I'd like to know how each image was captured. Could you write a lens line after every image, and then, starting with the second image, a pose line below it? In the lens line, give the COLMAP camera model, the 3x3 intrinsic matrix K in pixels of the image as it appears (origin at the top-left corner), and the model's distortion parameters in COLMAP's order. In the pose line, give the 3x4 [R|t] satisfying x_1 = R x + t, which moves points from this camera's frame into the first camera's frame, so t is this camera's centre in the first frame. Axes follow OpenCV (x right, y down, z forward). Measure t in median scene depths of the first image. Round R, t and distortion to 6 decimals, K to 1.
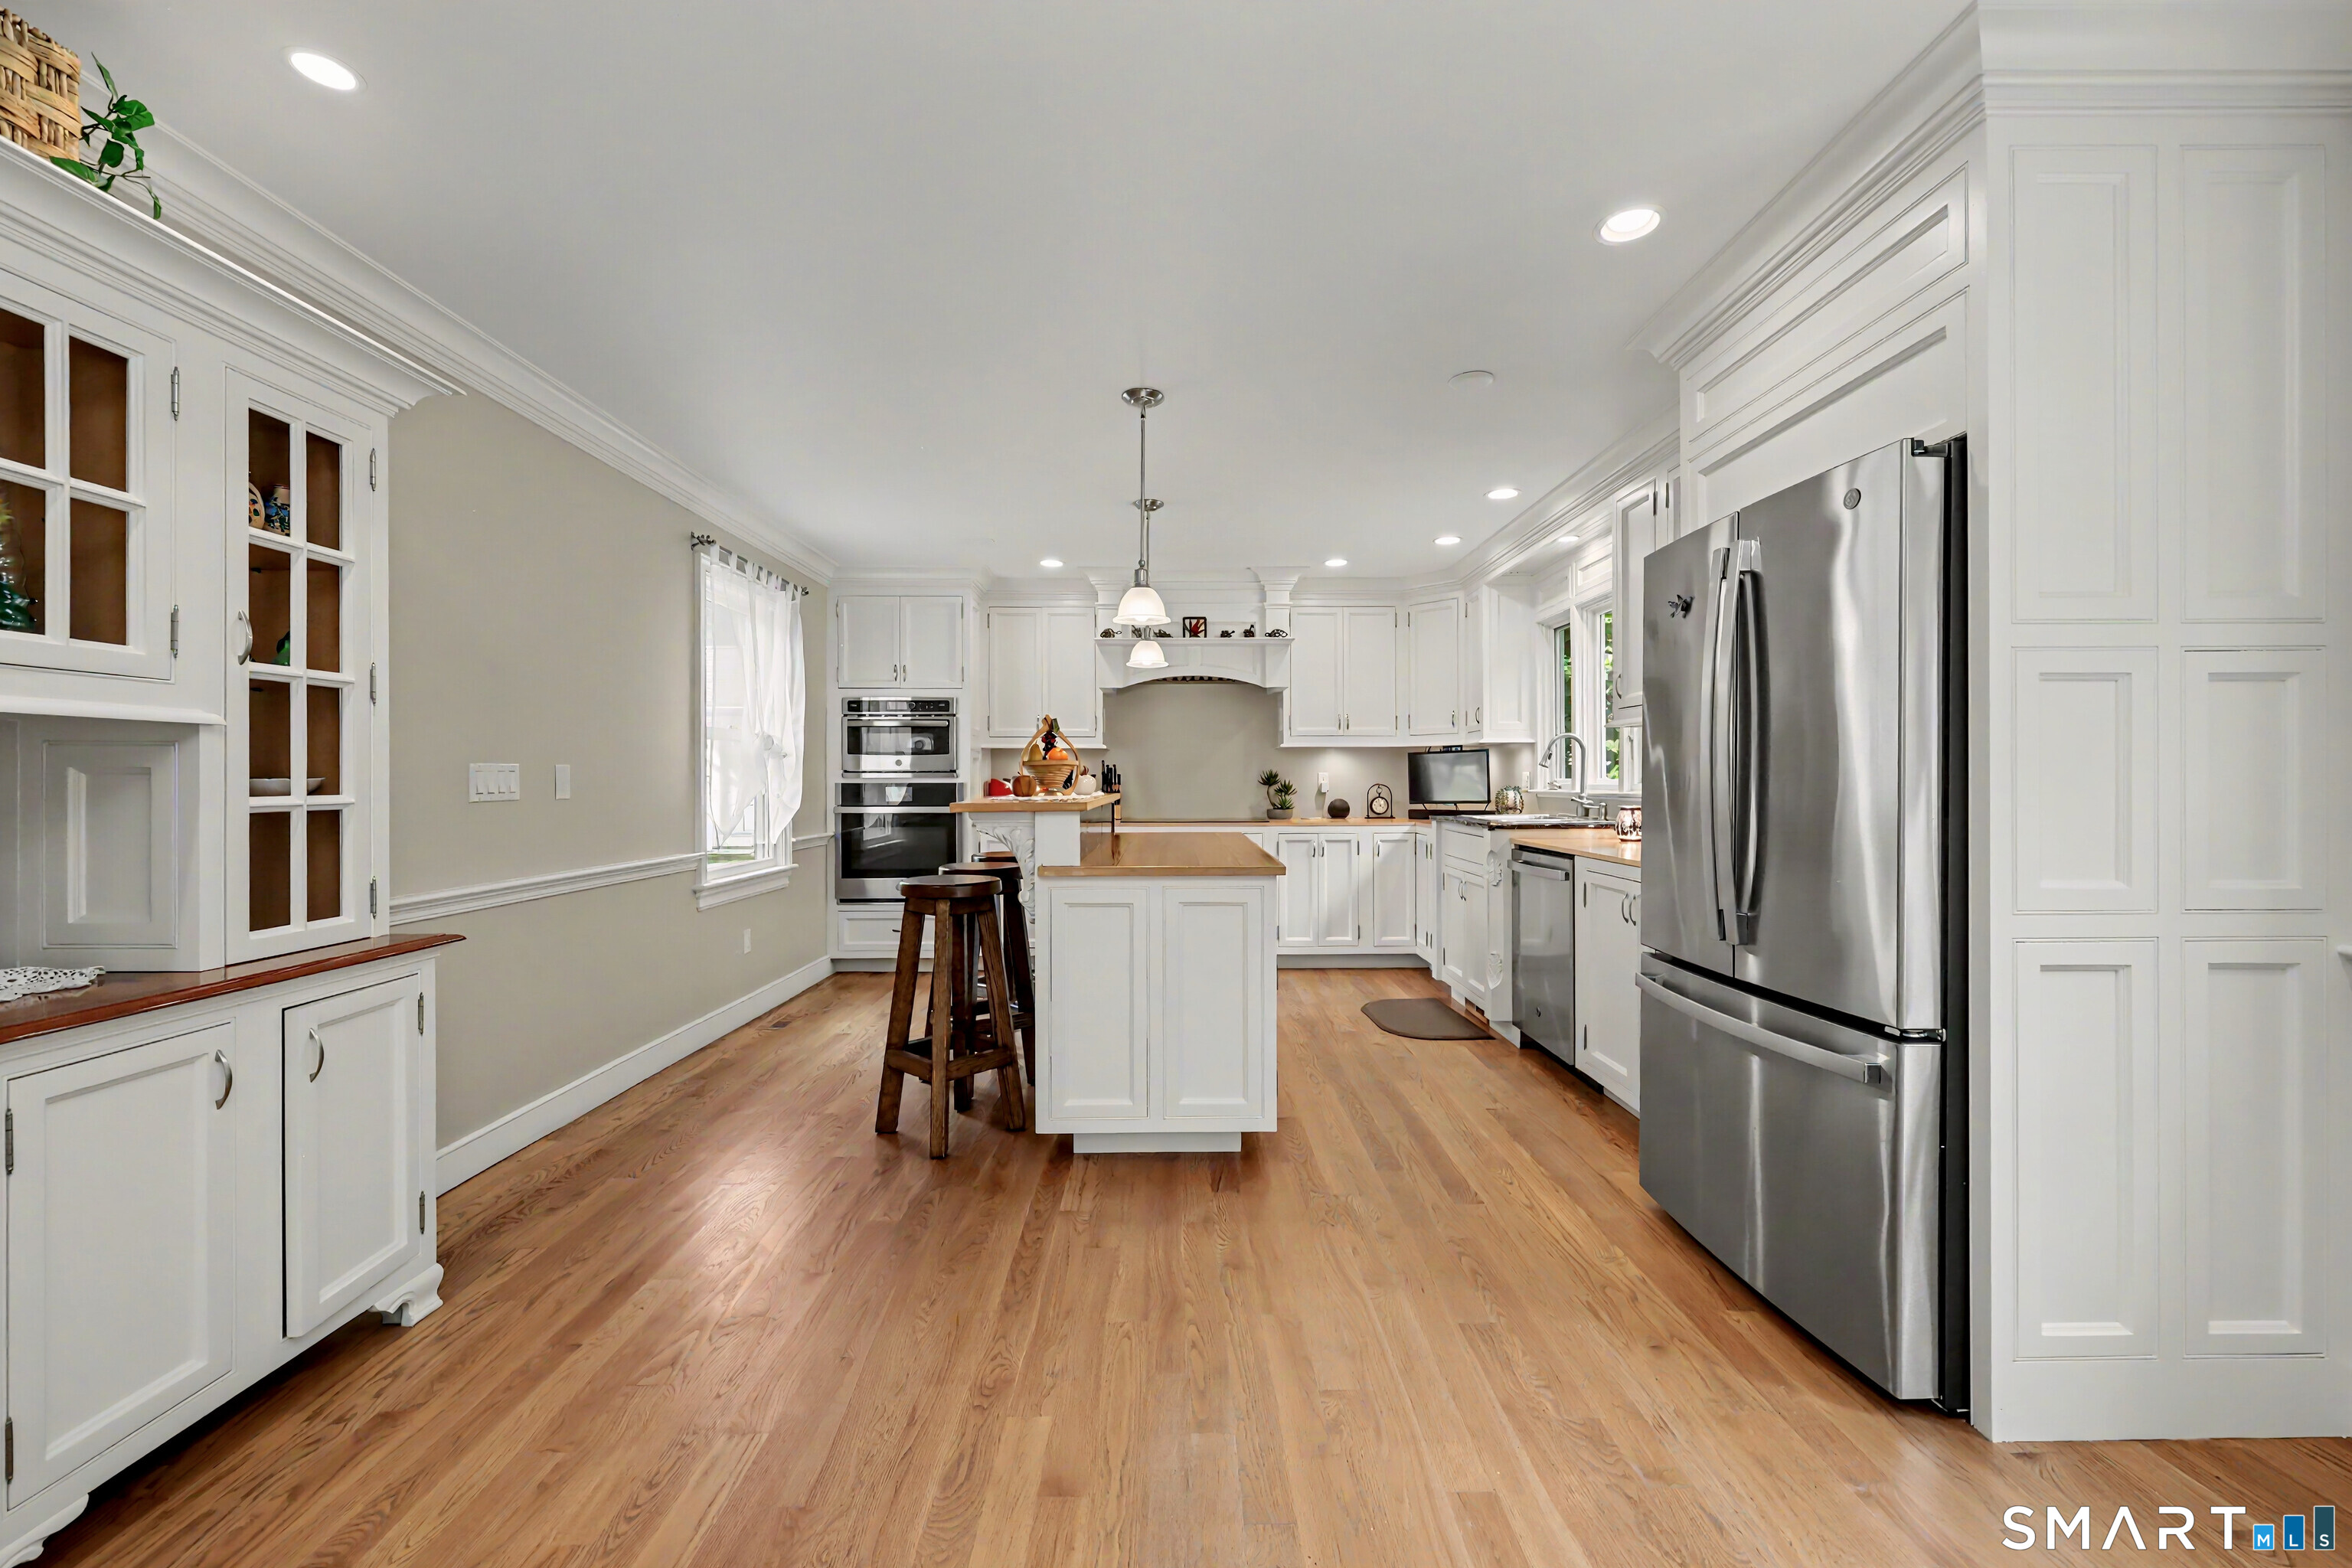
lens RADIAL K [[955.7, 0, 1178.7], [0, 955.7, 782.1], [0, 0, 1]] dist [-0.009855, -0.000559]
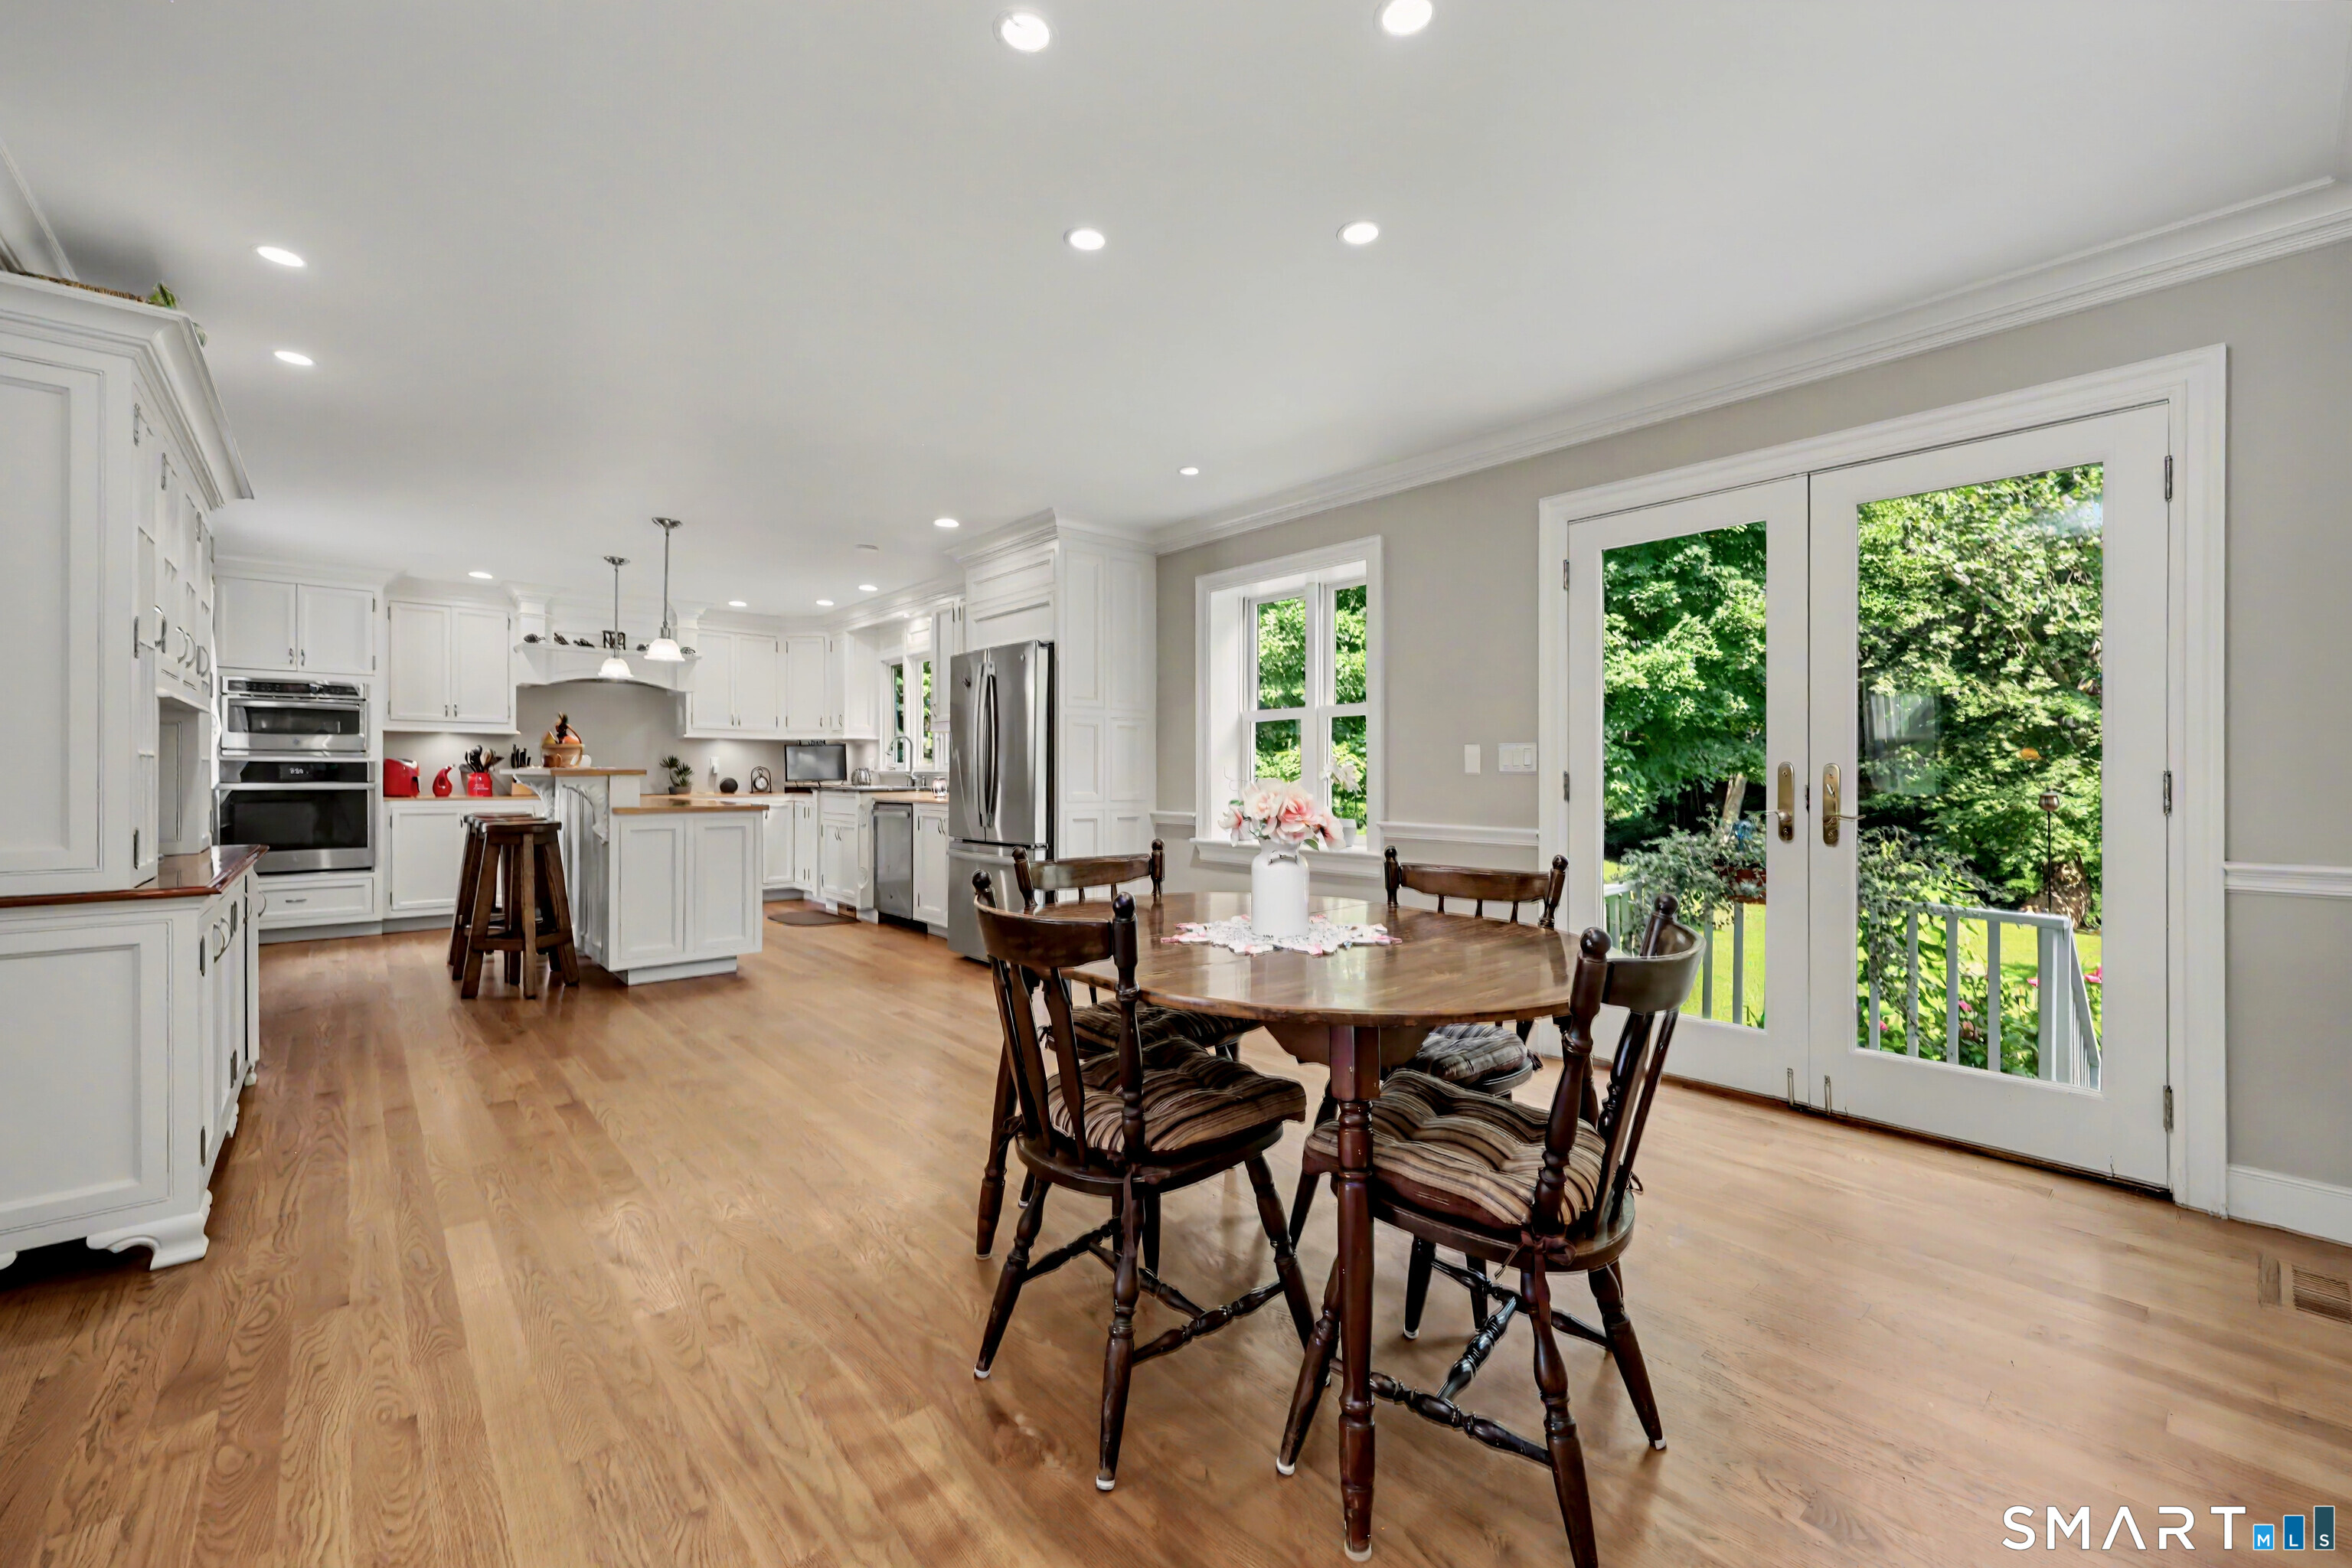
lens RADIAL K [[955.7, 0, 1185.2], [0, 955.7, 776.0], [0, 0, 1]] dist [-0.009855, -0.000559]
pose [[0.759190, 0.002811, 0.650863, -0.276482], [-0.003464, 0.999994, -0.000279, 0.017040], [-0.650860, -0.002043, 0.759195, -0.531381]]
